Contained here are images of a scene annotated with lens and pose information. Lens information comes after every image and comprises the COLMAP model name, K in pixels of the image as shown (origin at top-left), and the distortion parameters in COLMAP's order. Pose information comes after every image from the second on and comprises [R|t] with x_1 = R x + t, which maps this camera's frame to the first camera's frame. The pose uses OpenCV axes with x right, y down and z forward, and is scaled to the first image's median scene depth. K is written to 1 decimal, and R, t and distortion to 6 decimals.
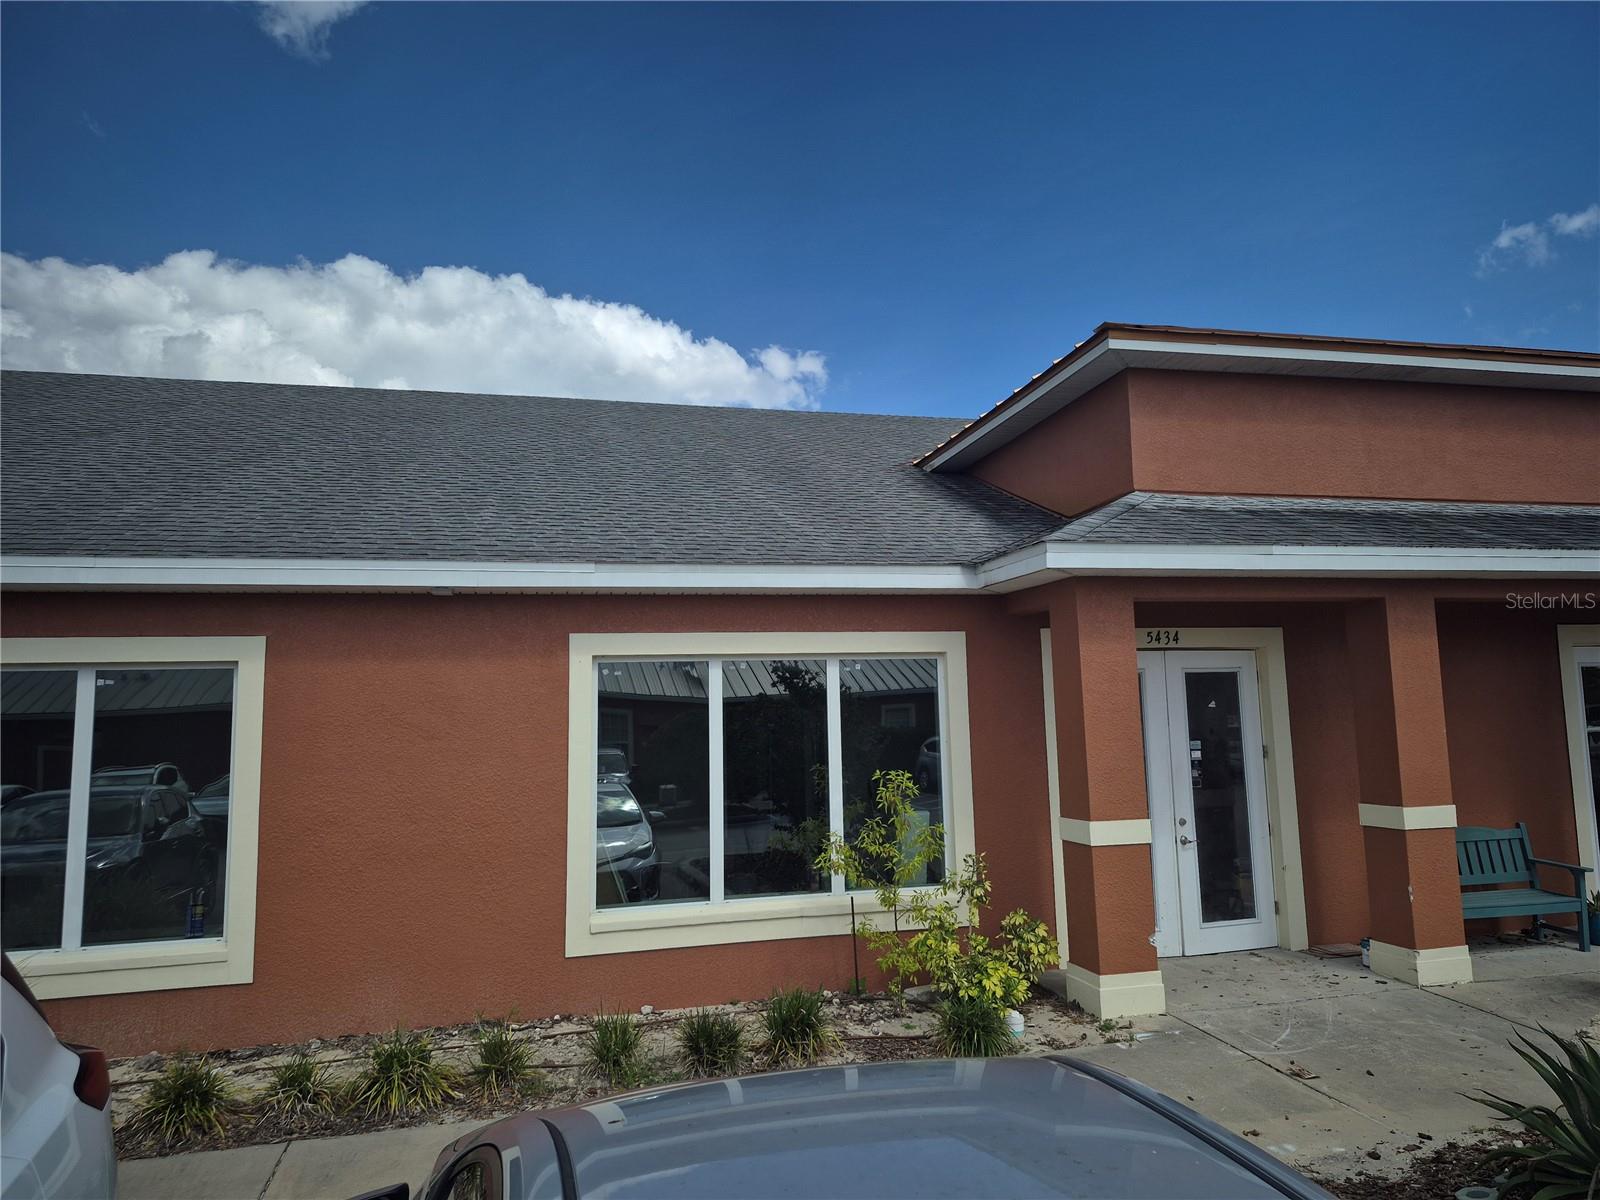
lens RADIAL K [[1180.7, 0, 800.0], [0, 1180.7, 600.0], [0, 0, 1]] dist [0.034739, -0.000427]
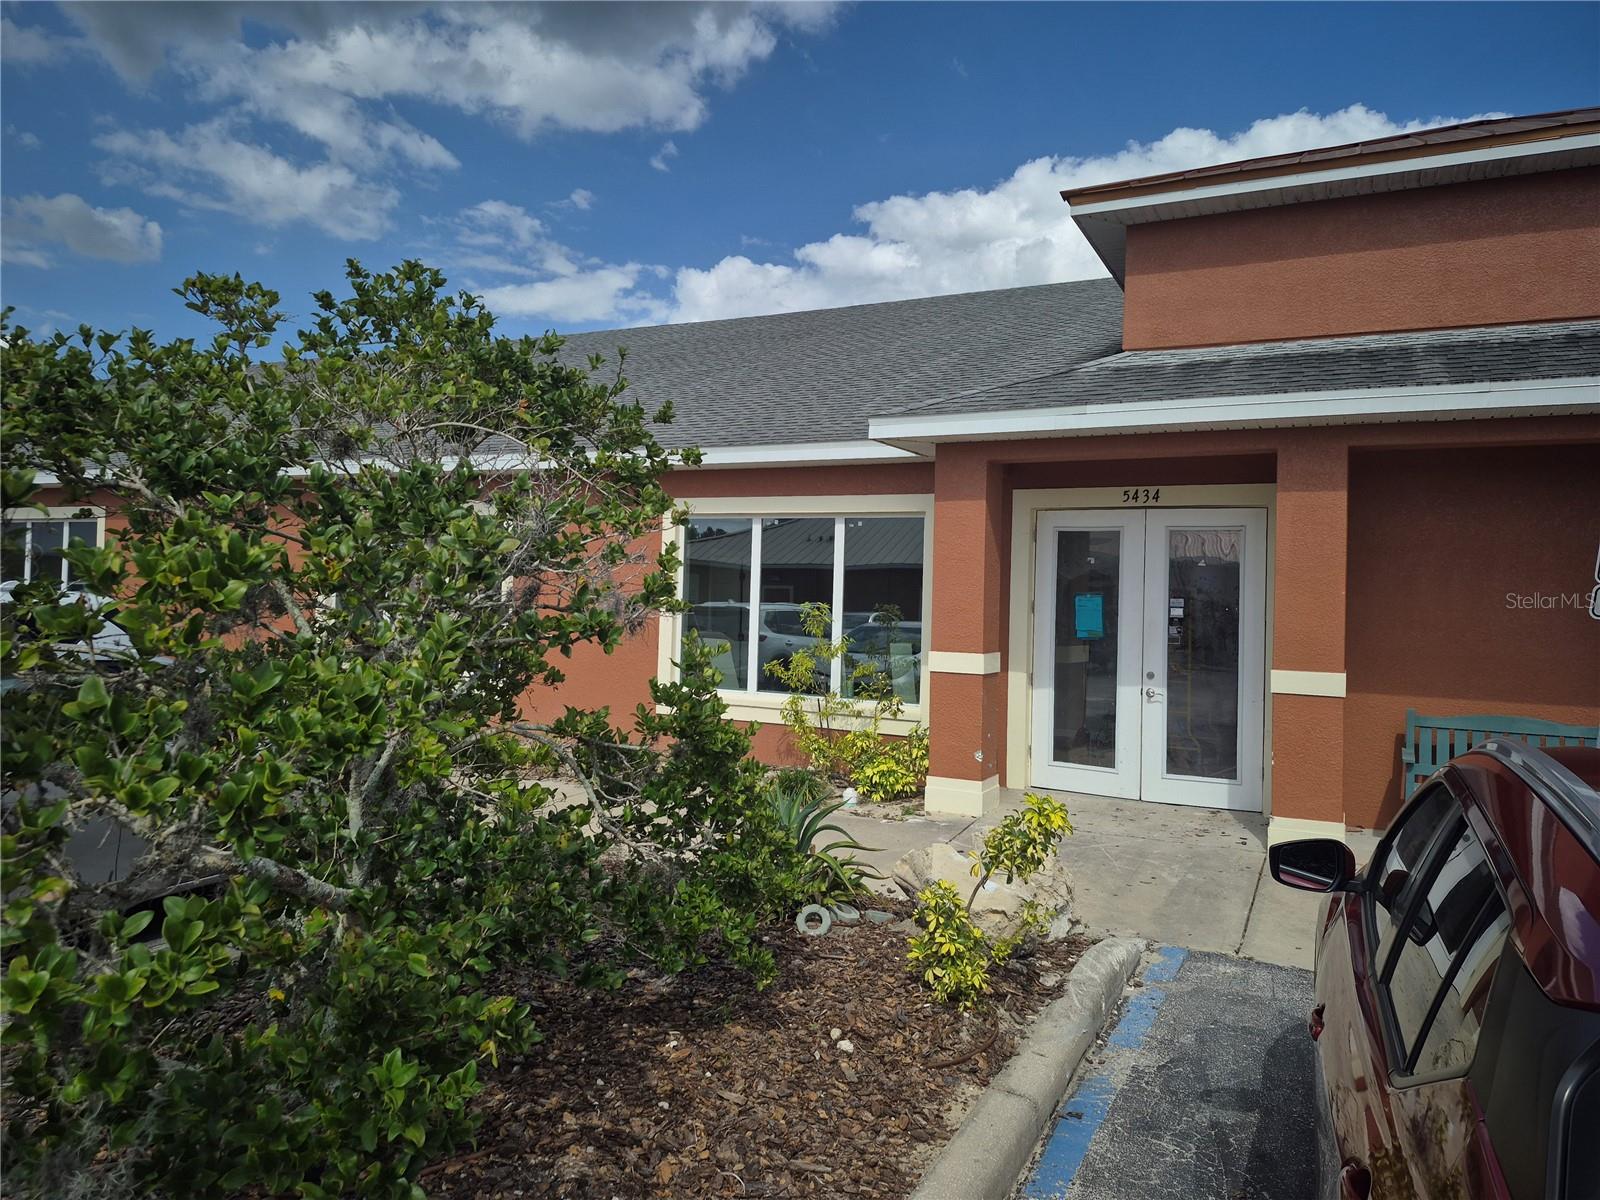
lens RADIAL K [[1180.7, 0, 800.0], [0, 1180.7, 600.0], [0, 0, 1]] dist [0.034739, -0.000427]
pose [[0.733597, 0.042000, -0.678286, 0.784058], [0.031963, 0.994851, 0.096172, 0.013254], [0.678833, -0.092232, 0.728478, 0.051775]]
